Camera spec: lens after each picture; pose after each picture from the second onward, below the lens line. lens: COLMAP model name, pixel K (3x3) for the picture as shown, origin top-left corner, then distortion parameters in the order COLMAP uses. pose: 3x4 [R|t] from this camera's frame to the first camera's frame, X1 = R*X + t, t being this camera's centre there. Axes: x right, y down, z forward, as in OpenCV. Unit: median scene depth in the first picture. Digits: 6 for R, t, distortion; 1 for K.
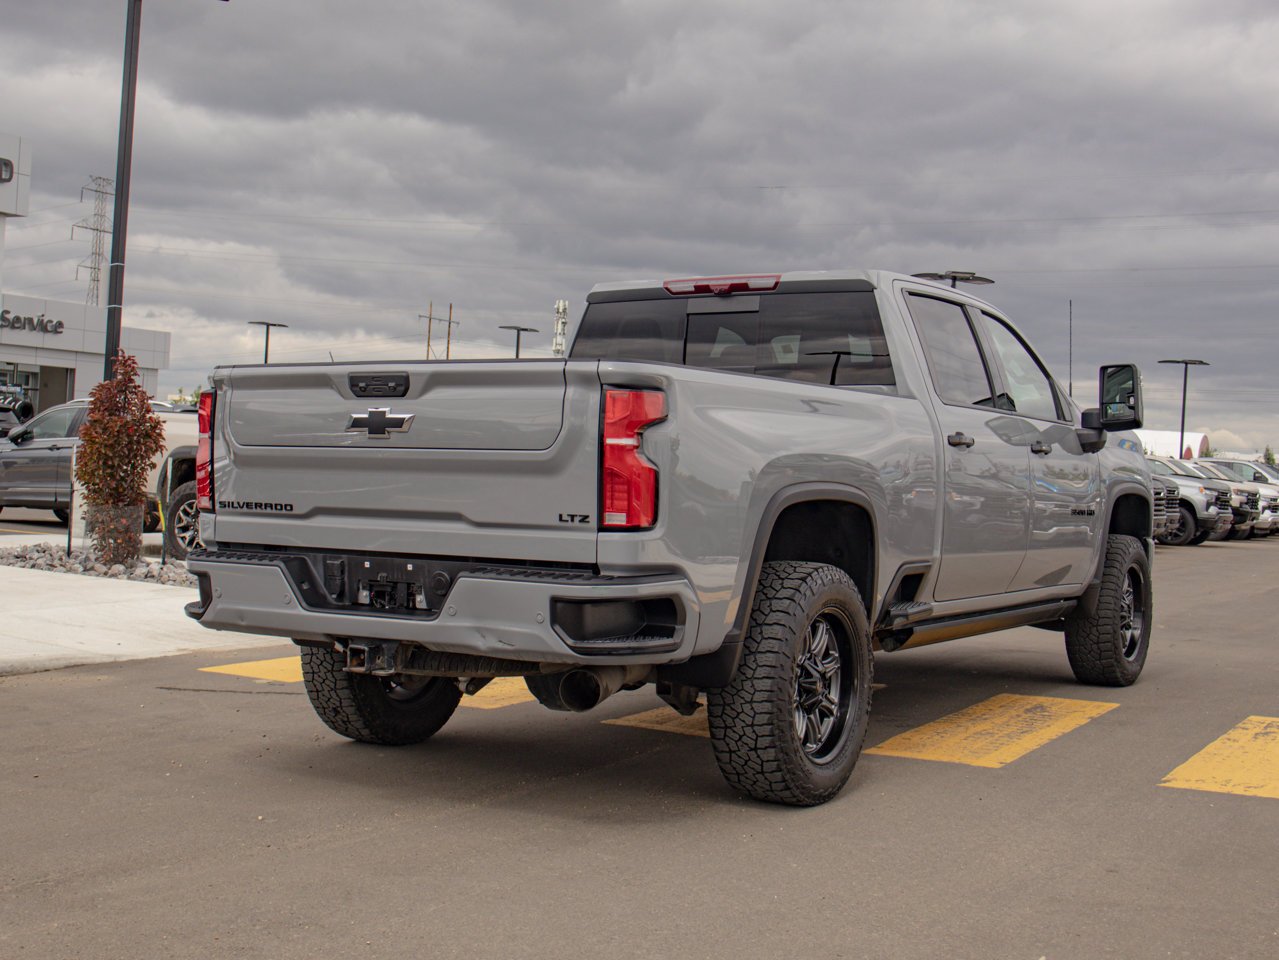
lens RADIAL K [[1819.9, 0, 639.5], [0, 1819.9, 480.0], [0, 0, 1]] dist [0.016509, -0.024206]
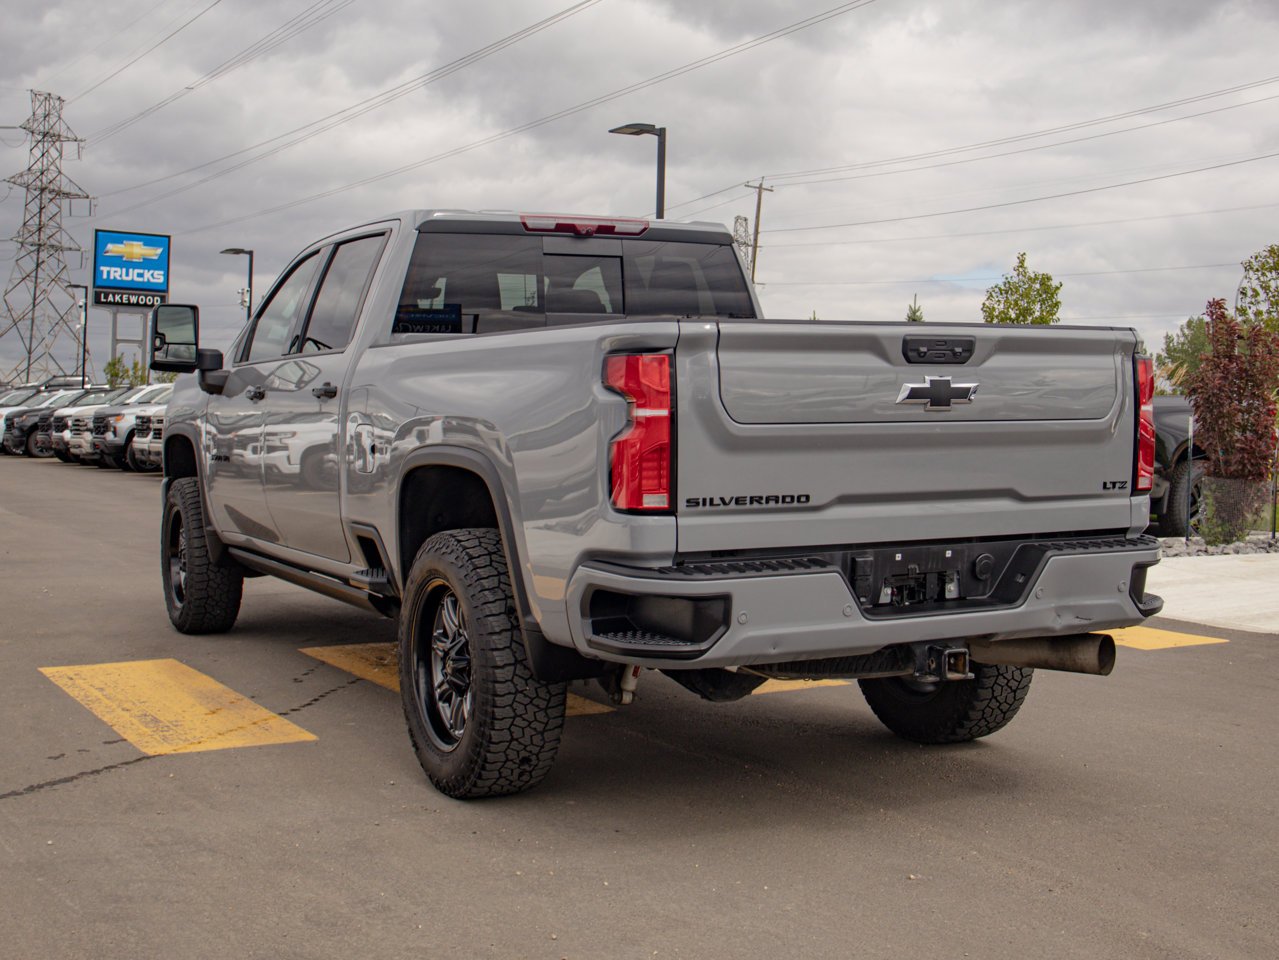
lens RADIAL K [[1655.1, 0, 761.8], [0, 1655.1, 423.2], [0, 0, 1]] dist [0.020038, -0.029484]
pose [[0.450248, -0.040541, 0.891983, -0.884169], [0.017096, 0.999177, 0.036783, -0.047336], [-0.892740, -0.001312, 0.450570, 0.710950]]
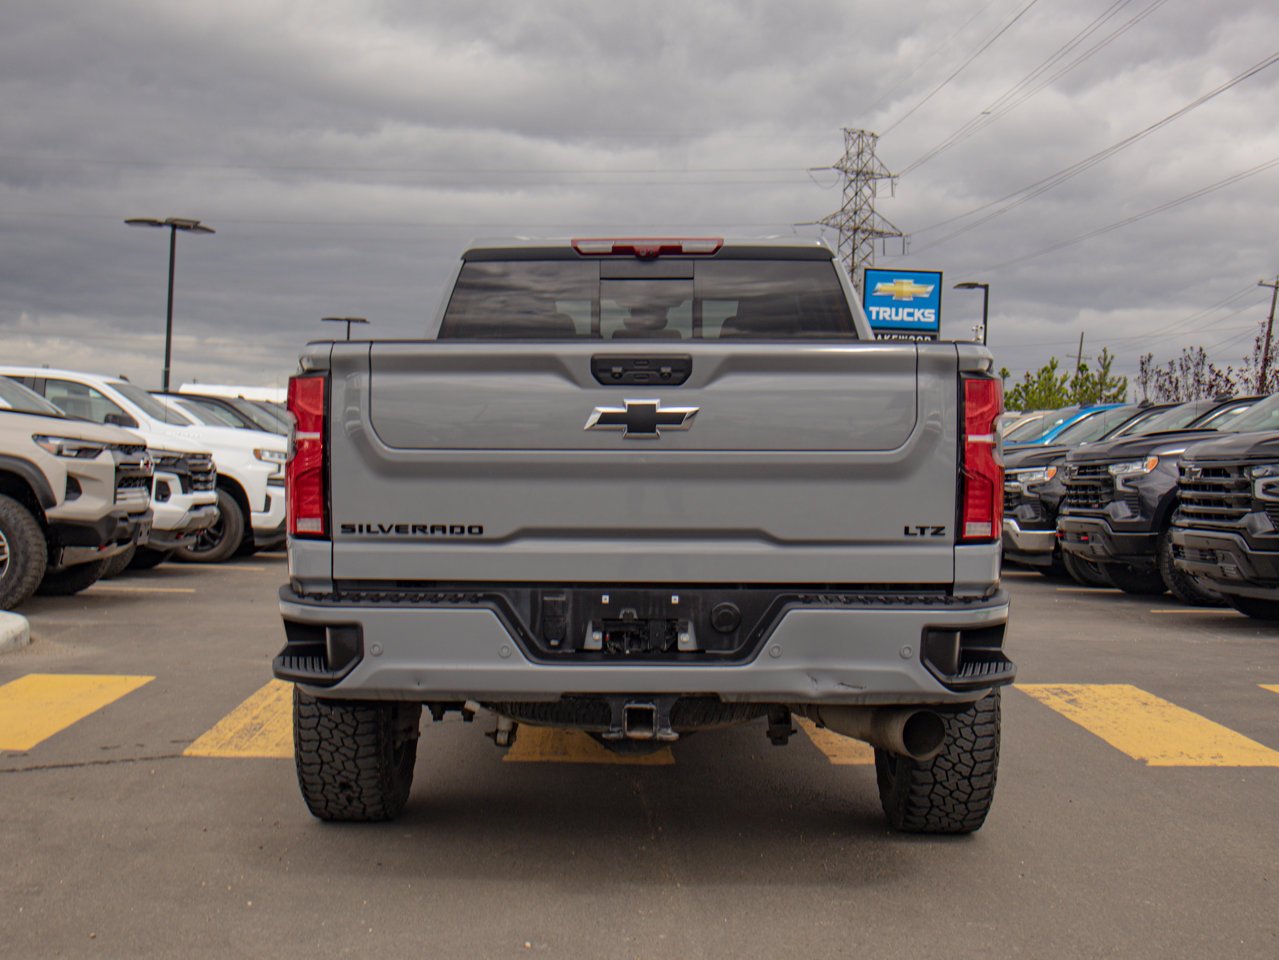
lens RADIAL K [[1855.9, 0, 668.7], [0, 1855.9, 482.8], [0, 0, 1]] dist [0.042476, 0.116073]
pose [[0.851219, -0.031662, 0.523855, -0.548363], [0.018260, 0.999361, 0.030732, -0.027879], [-0.524494, -0.016594, 0.851253, 0.309416]]
